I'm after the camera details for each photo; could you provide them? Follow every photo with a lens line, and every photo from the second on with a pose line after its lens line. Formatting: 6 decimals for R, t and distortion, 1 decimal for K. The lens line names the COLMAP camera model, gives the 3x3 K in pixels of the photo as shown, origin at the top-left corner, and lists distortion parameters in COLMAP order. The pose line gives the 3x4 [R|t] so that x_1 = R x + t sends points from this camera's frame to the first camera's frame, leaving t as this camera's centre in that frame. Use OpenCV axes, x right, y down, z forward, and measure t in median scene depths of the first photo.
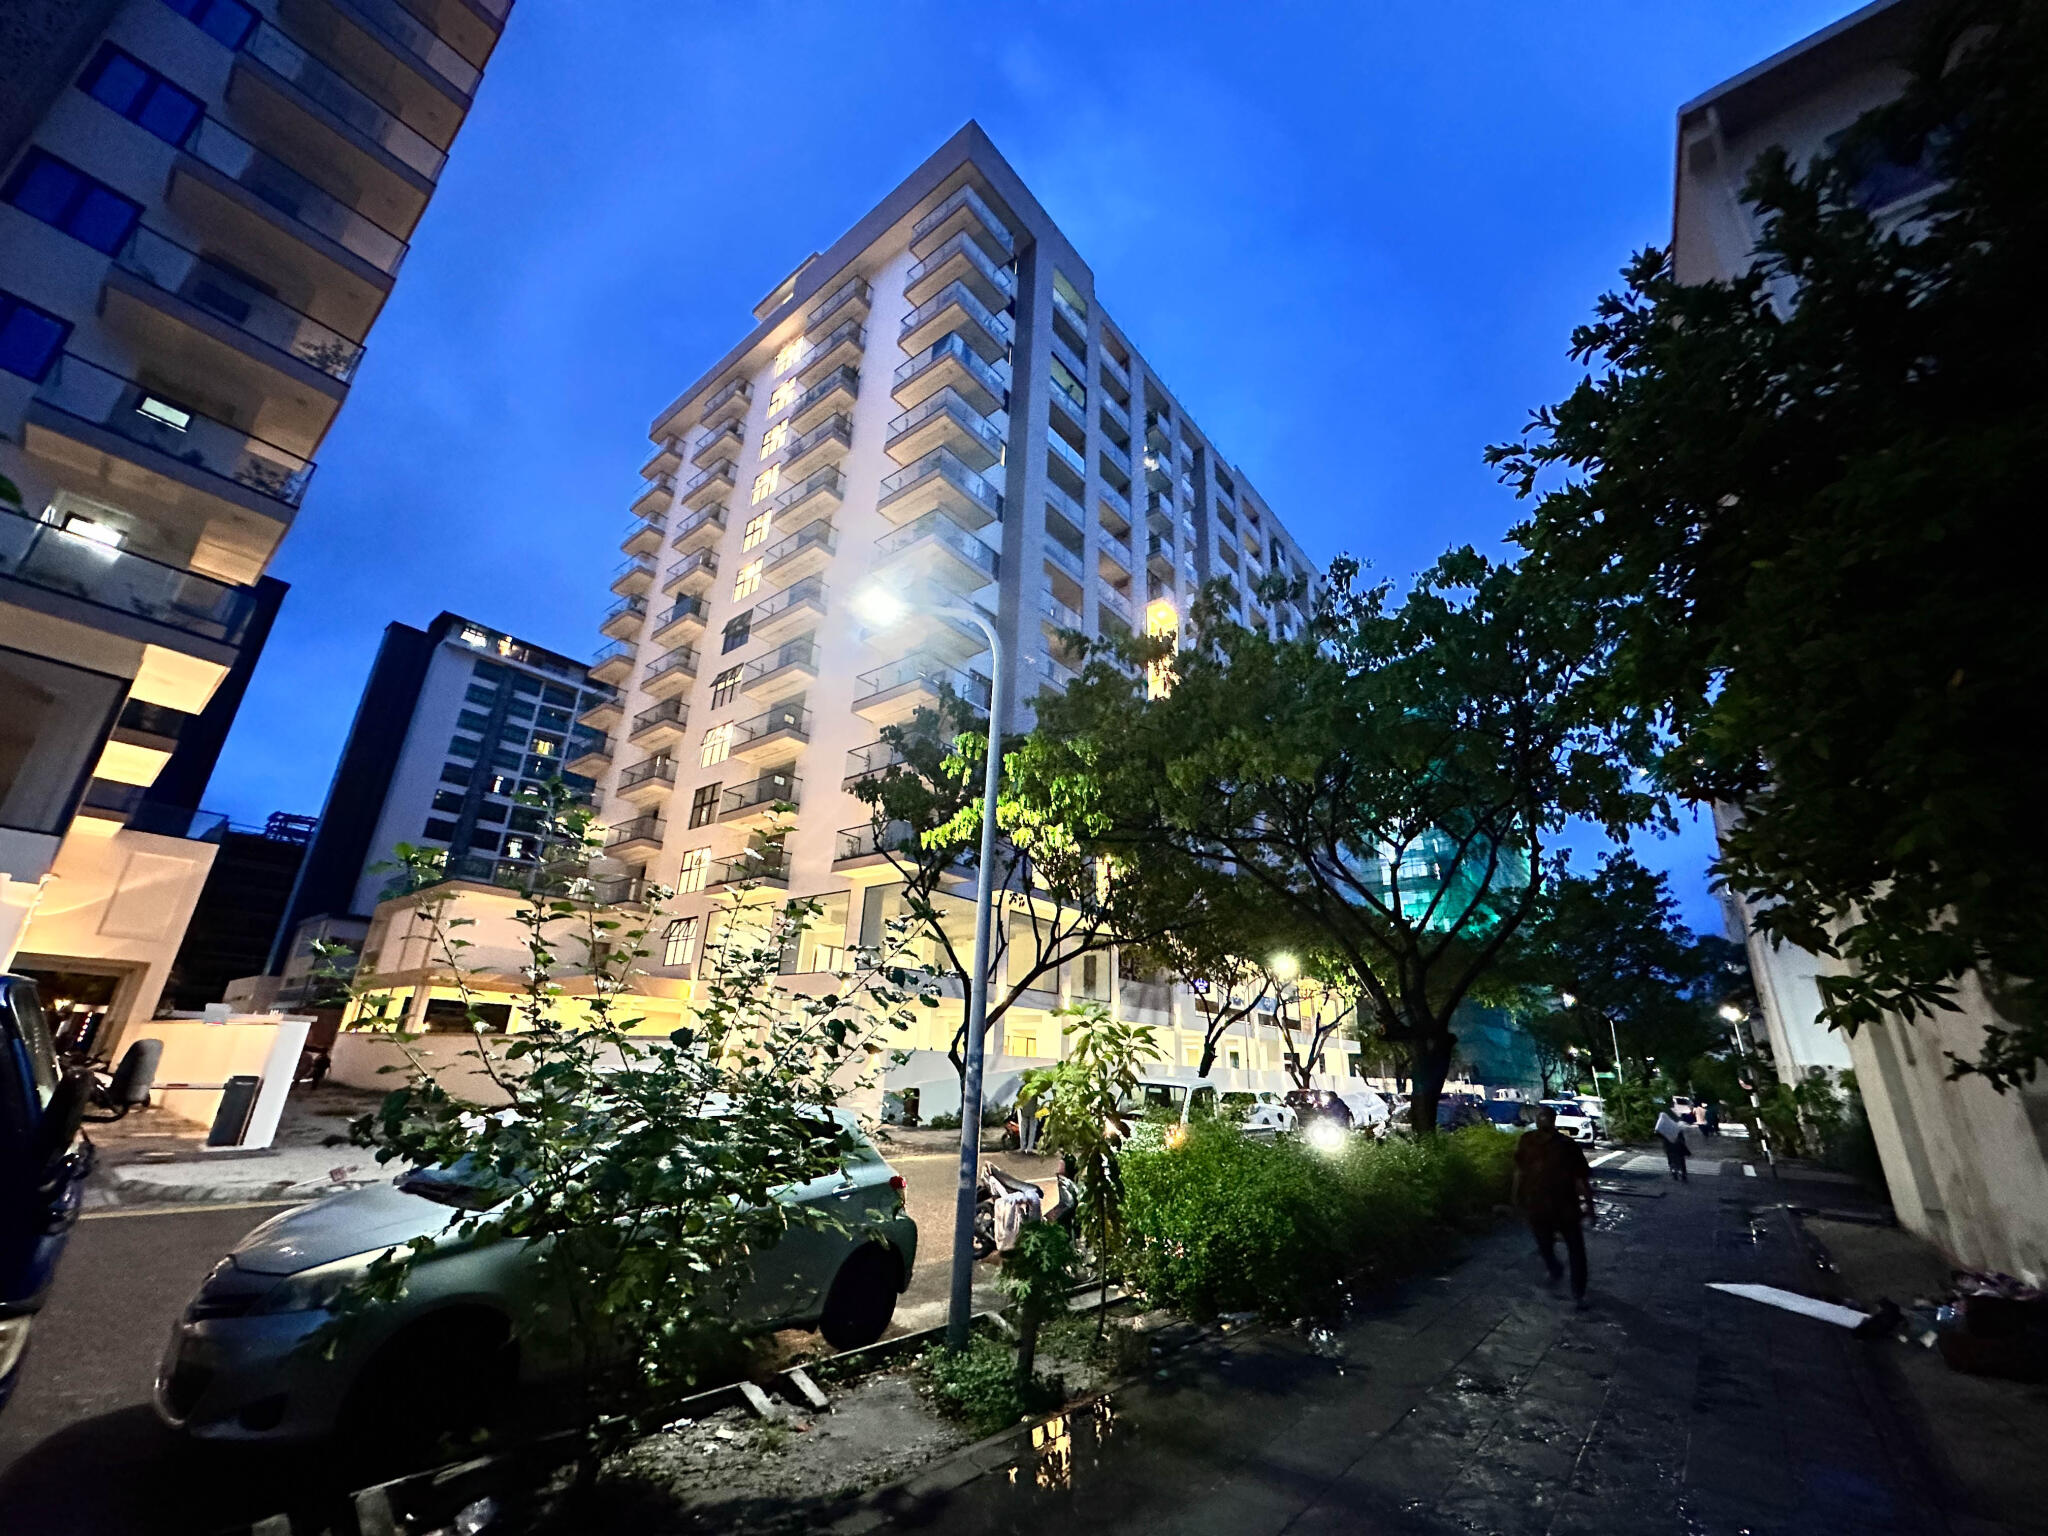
lens RADIAL K [[814.9, 0, 1023.9], [0, 814.9, 770.7], [0, 0, 1]] dist [-0.004807, 0.000866]
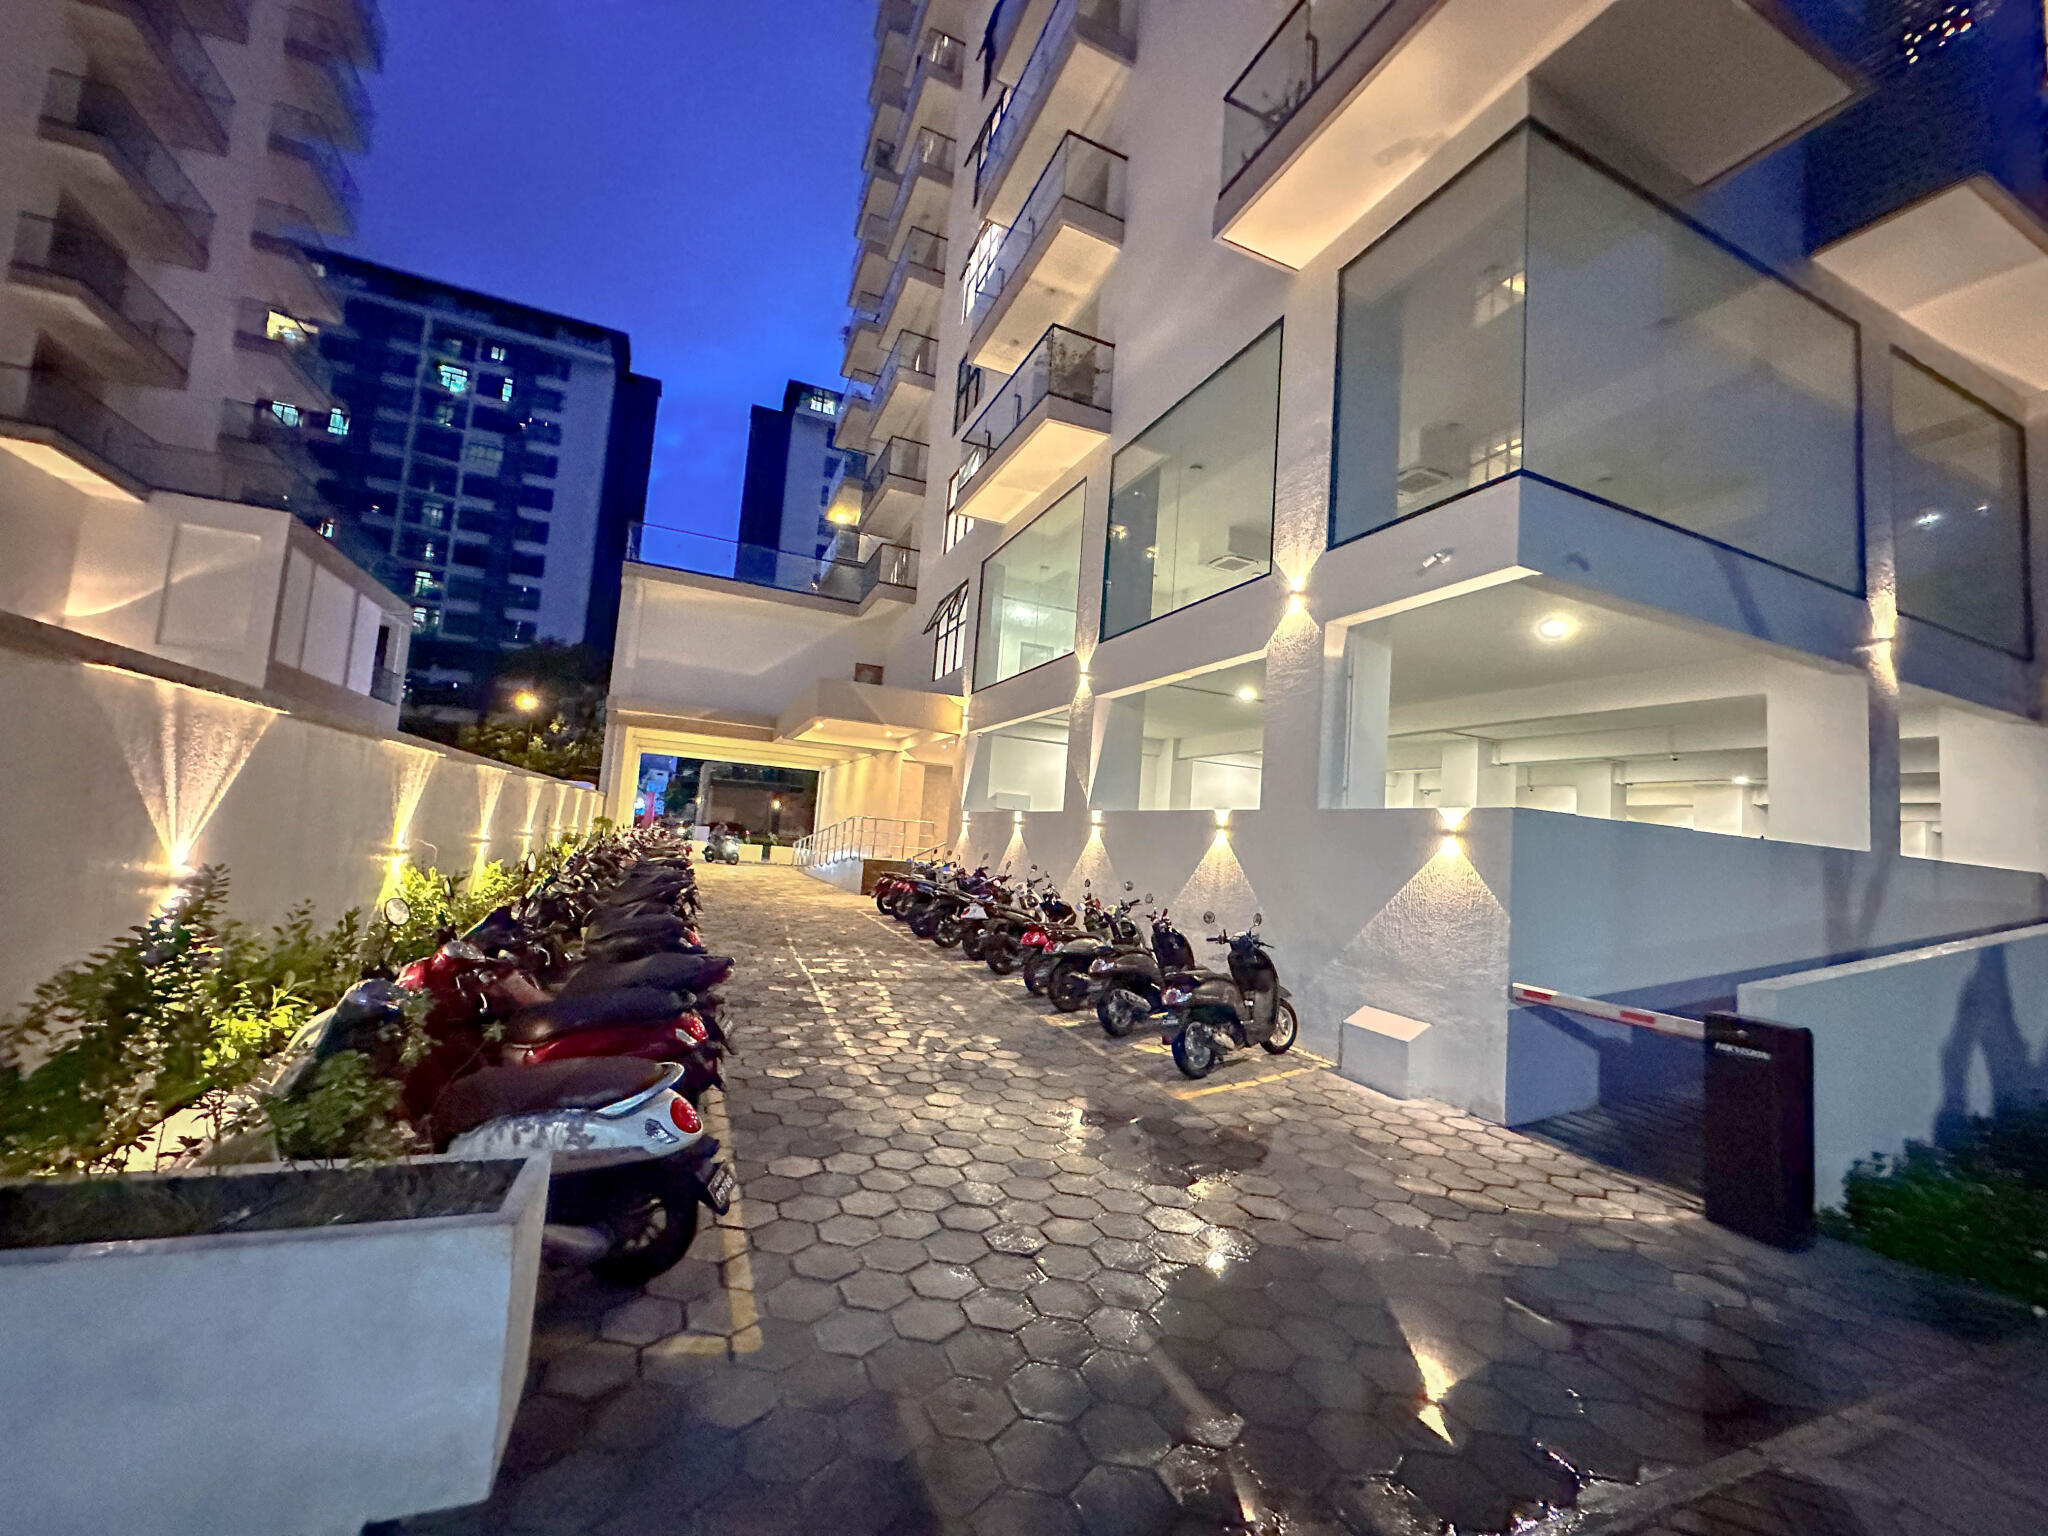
lens RADIAL K [[814.9, 0, 1023.9], [0, 814.9, 770.7], [0, 0, 1]] dist [-0.004807, 0.000866]
pose [[0.885030, -0.013095, -0.465349, -0.139029], [0.122827, 0.970753, 0.206283, 0.203860], [0.449038, -0.239724, 0.860754, 0.570730]]
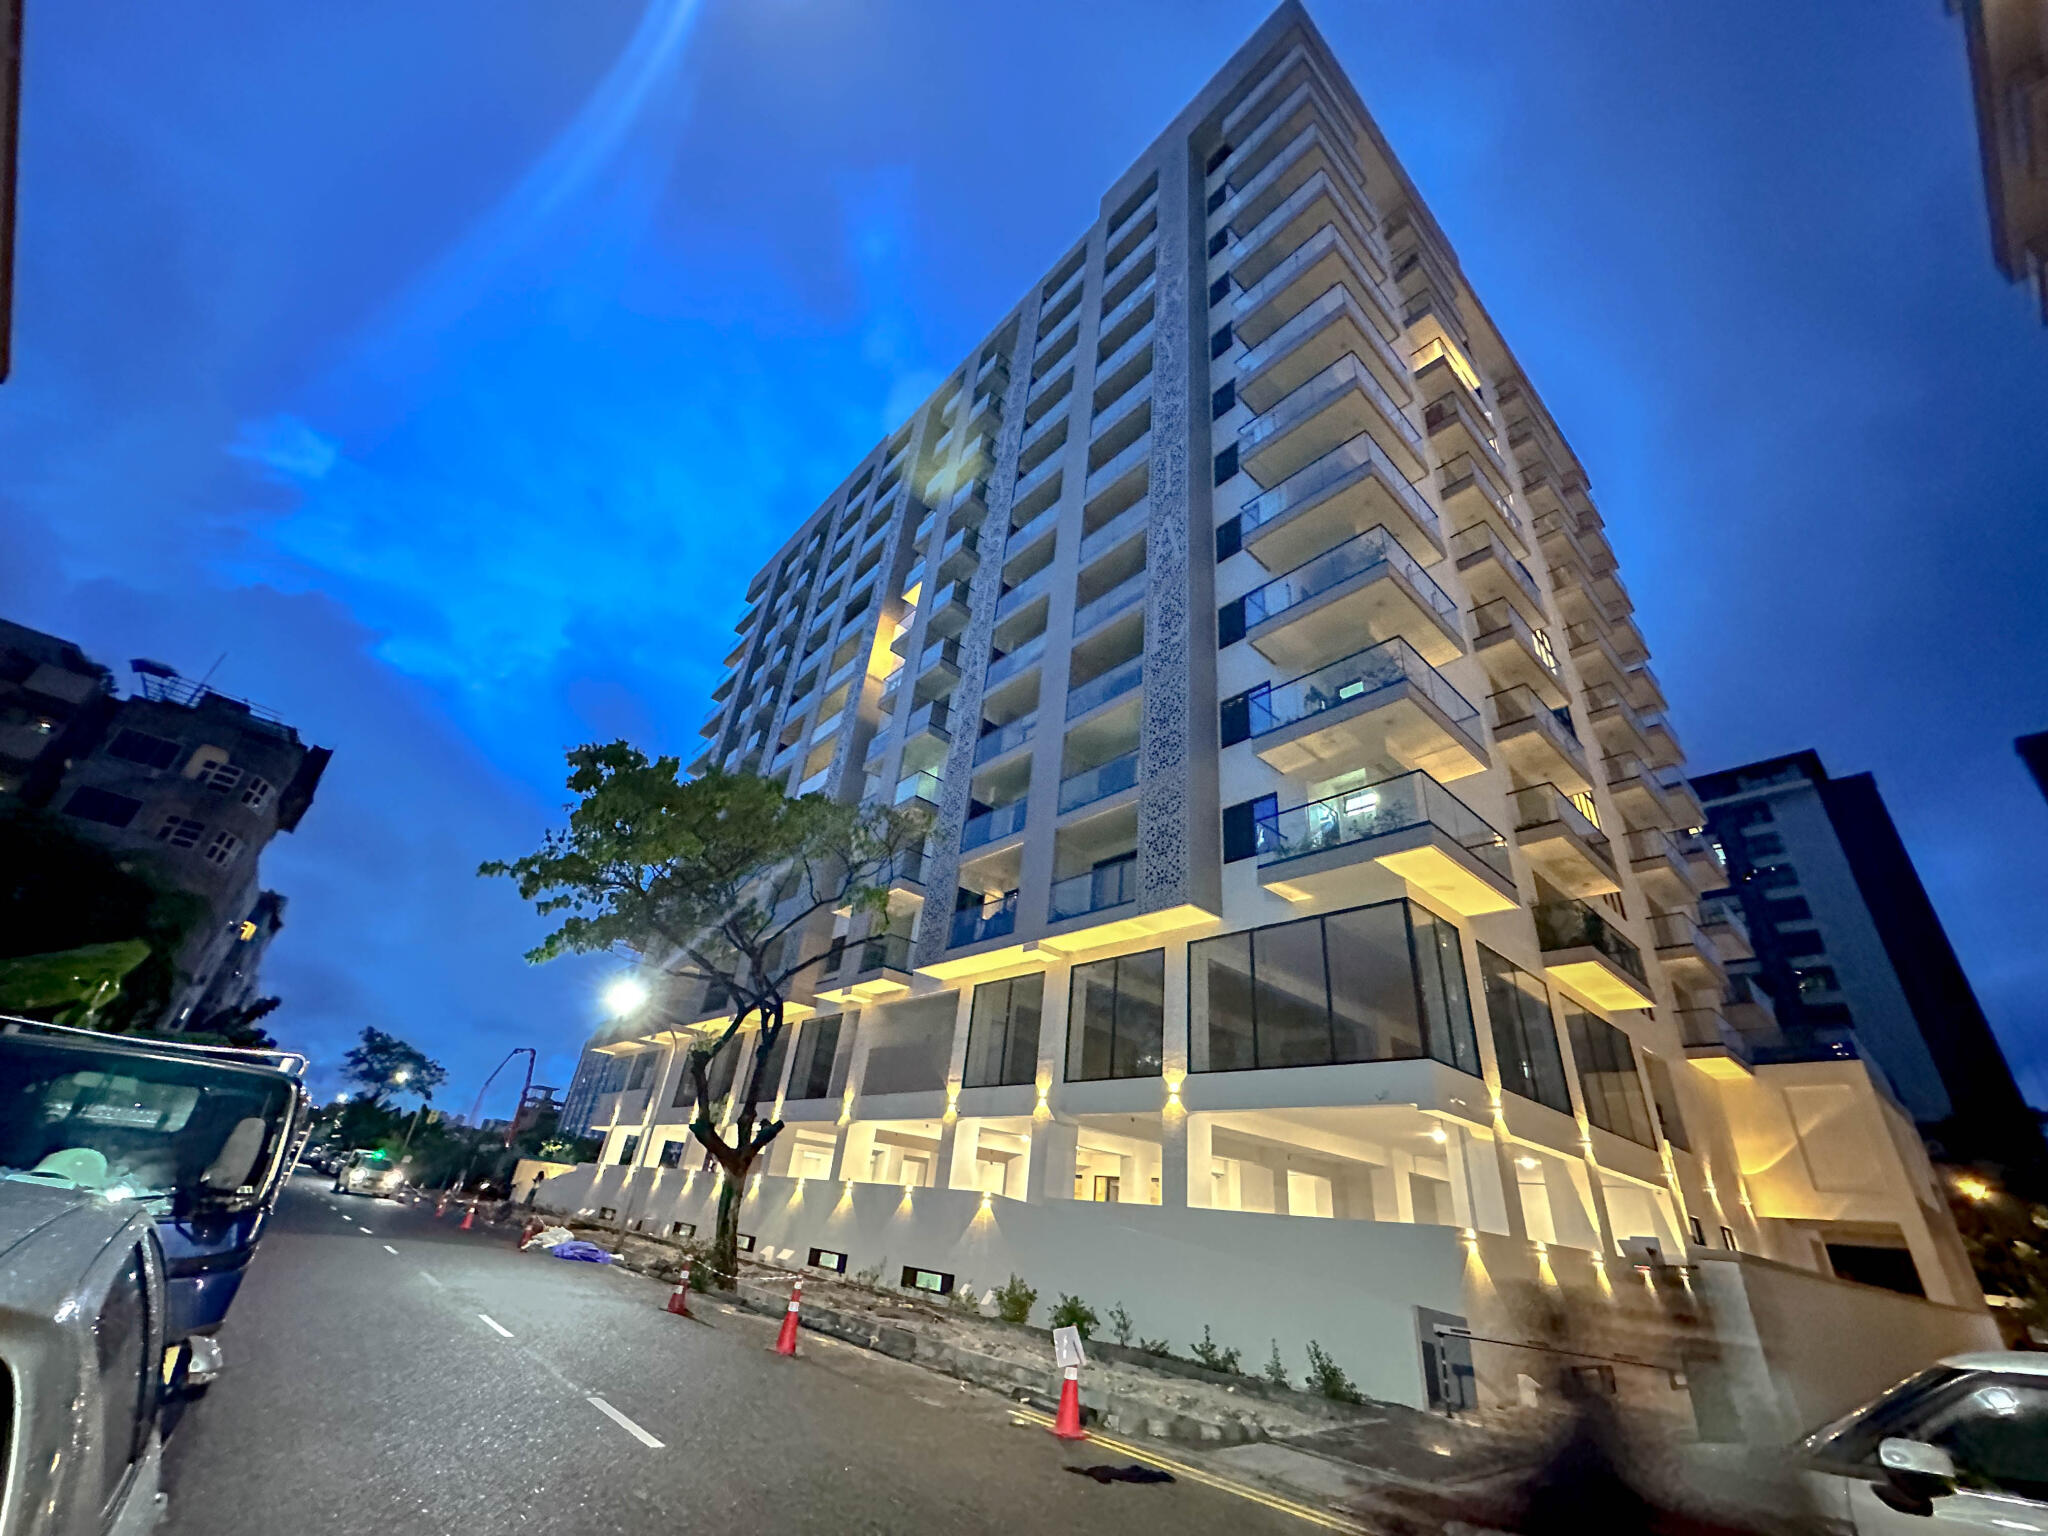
lens RADIAL K [[814.9, 0, 1023.9], [0, 814.9, 770.7], [0, 0, 1]] dist [-0.004807, 0.000866]
pose [[-0.154435, -0.531067, -0.833137, -0.027558], [0.243632, 0.796744, -0.553030, 0.093748], [0.957493, -0.288386, 0.006339, 0.243564]]
